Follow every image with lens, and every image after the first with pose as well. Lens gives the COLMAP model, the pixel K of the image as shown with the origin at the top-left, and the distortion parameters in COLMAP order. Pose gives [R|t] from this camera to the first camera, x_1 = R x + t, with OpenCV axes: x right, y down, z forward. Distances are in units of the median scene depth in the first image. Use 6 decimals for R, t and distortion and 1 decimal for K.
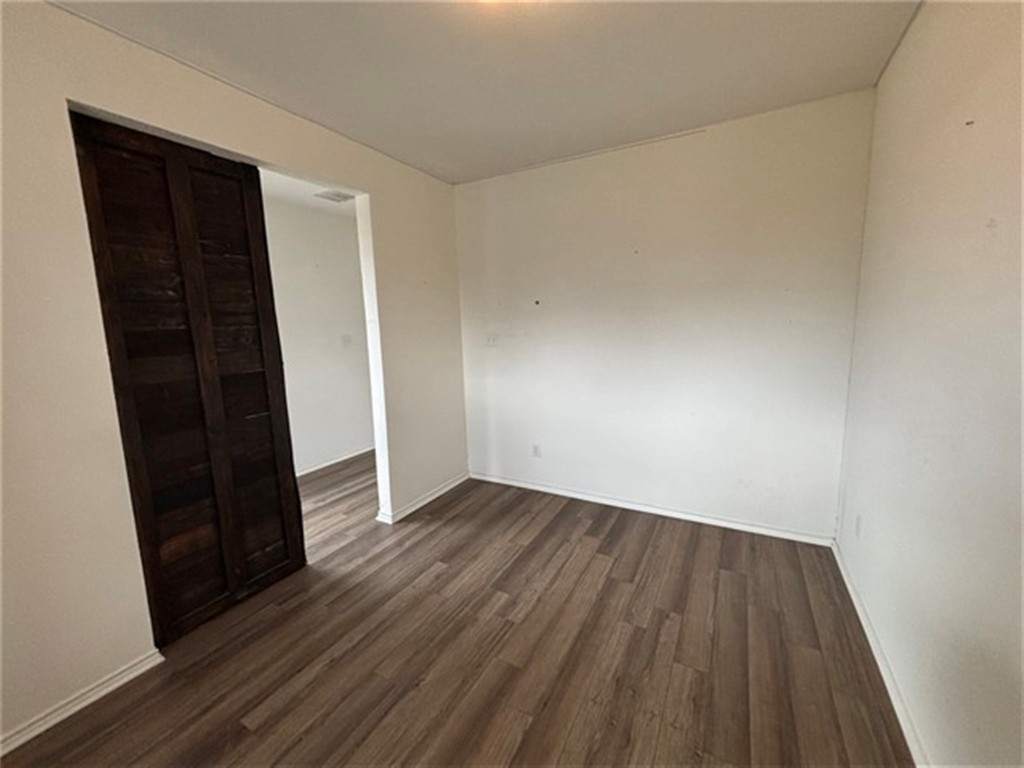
lens RADIAL K [[412.9, 0, 511.2], [0, 412.9, 384.2], [0, 0, 1]] dist [-0.000518, -0.000071]
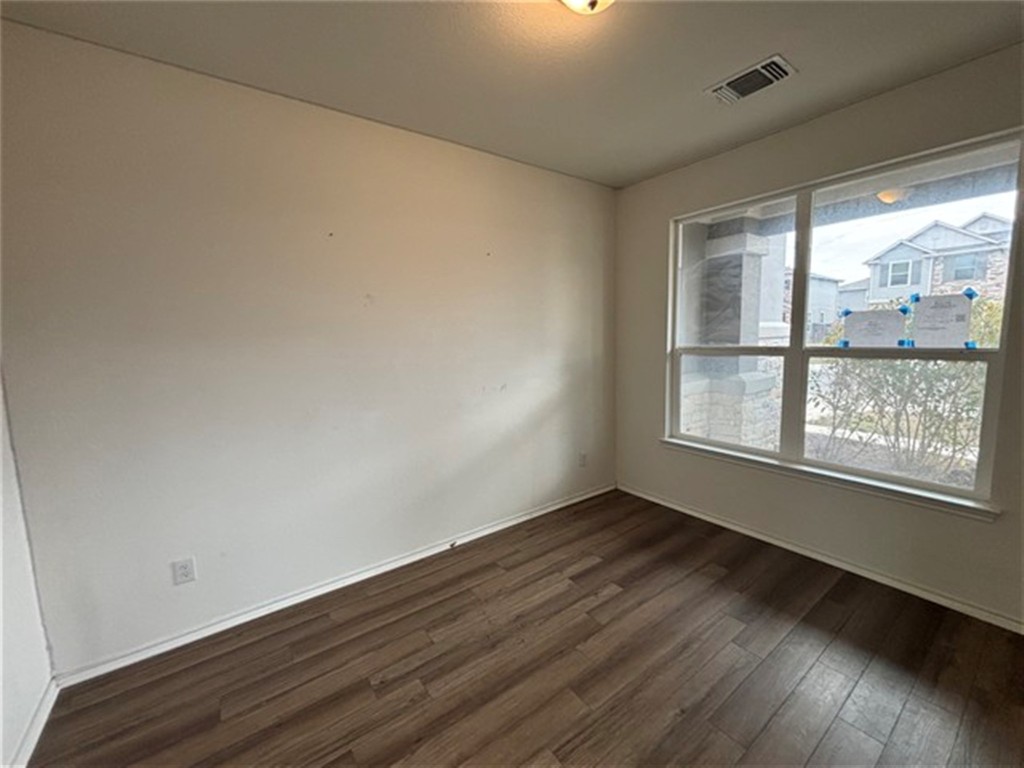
lens RADIAL K [[412.9, 0, 511.2], [0, 412.9, 382.5], [0, 0, 1]] dist [-0.000518, -0.000071]
pose [[-0.903645, 0.001671, 0.428279, -0.236955], [0.115003, 0.964214, 0.238886, -0.215816], [-0.412553, 0.265122, -0.871499, 1.520813]]
